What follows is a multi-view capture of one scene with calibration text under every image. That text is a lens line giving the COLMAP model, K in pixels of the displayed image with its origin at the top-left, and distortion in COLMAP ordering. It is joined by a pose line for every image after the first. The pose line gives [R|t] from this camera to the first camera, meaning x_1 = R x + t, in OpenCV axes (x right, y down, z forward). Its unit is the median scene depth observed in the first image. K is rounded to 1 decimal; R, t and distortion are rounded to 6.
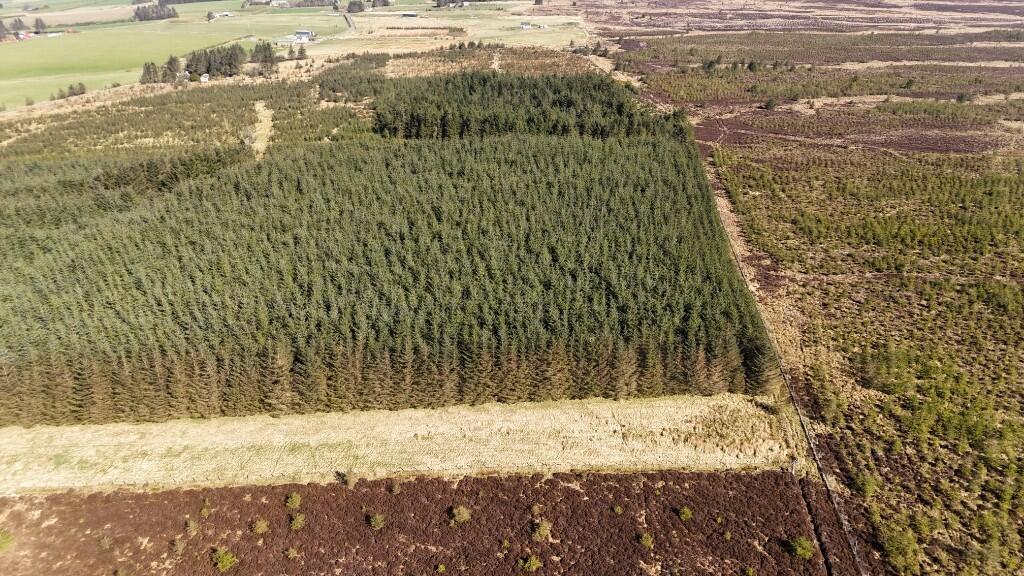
lens RADIAL K [[746.7, 0, 508.9], [0, 746.7, 284.7], [0, 0, 1]] dist [0.071460, -0.062764]
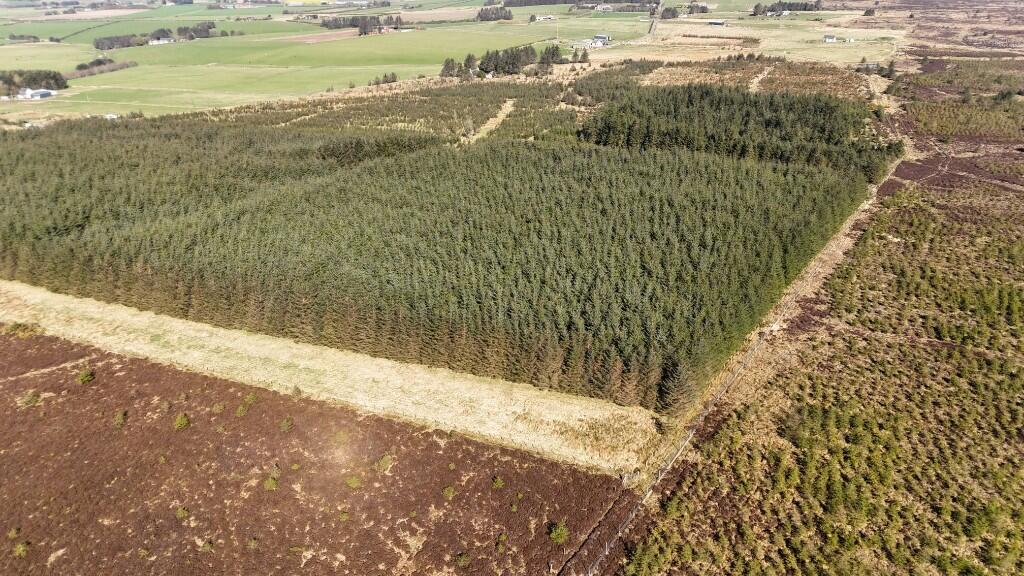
lens RADIAL K [[746.7, 0, 511.7], [0, 746.7, 283.8], [0, 0, 1]] dist [0.071460, -0.062764]
pose [[0.907260, 0.173927, -0.382920, 0.119495], [-0.175757, 0.983961, 0.030503, -0.006488], [0.382084, 0.039627, 0.923278, -0.011675]]
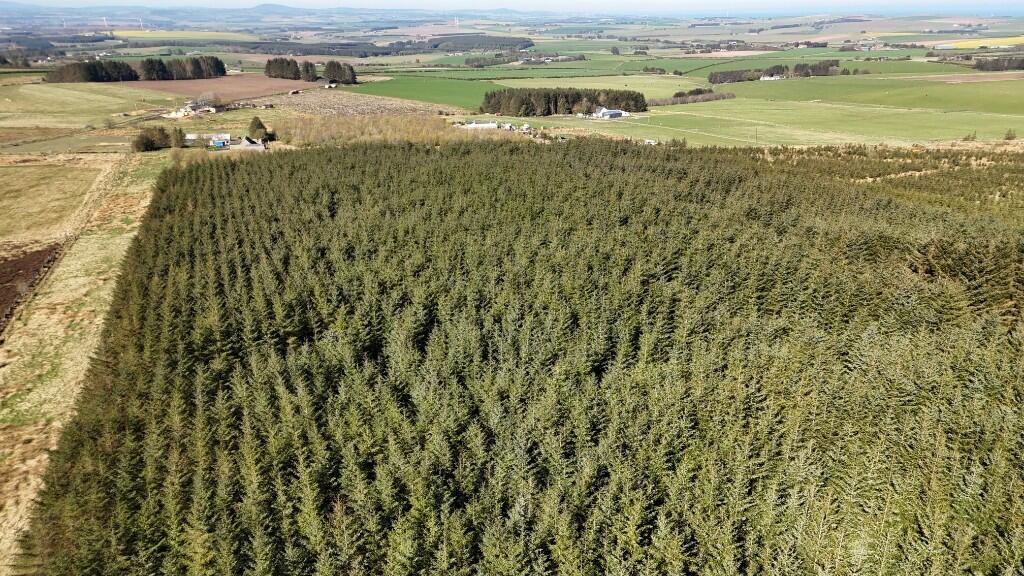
lens RADIAL K [[746.7, 0, 510.5], [0, 746.7, 286.6], [0, 0, 1]] dist [0.071460, -0.062764]
pose [[0.366162, 0.325019, -0.871945, -0.082430], [-0.374999, 0.909105, 0.181394, -0.046589], [0.851646, 0.260559, 0.454762, 0.236215]]
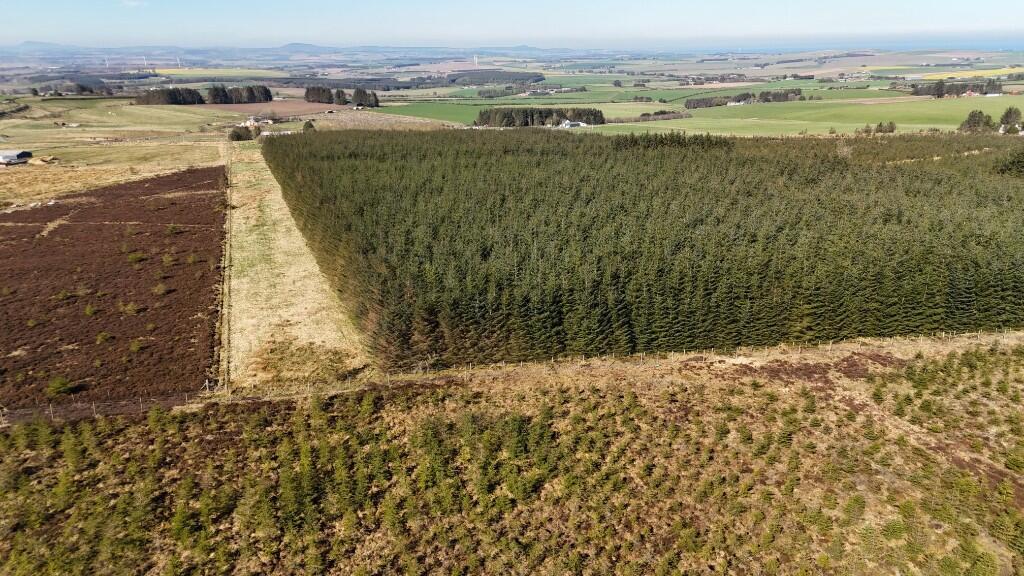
lens RADIAL K [[746.7, 0, 513.0], [0, 746.7, 284.7], [0, 0, 1]] dist [0.071460, -0.062764]
pose [[0.344360, 0.284899, -0.894566, 0.247162], [-0.372761, 0.916010, 0.148236, -0.023034], [0.861664, 0.282413, 0.421637, 0.182834]]
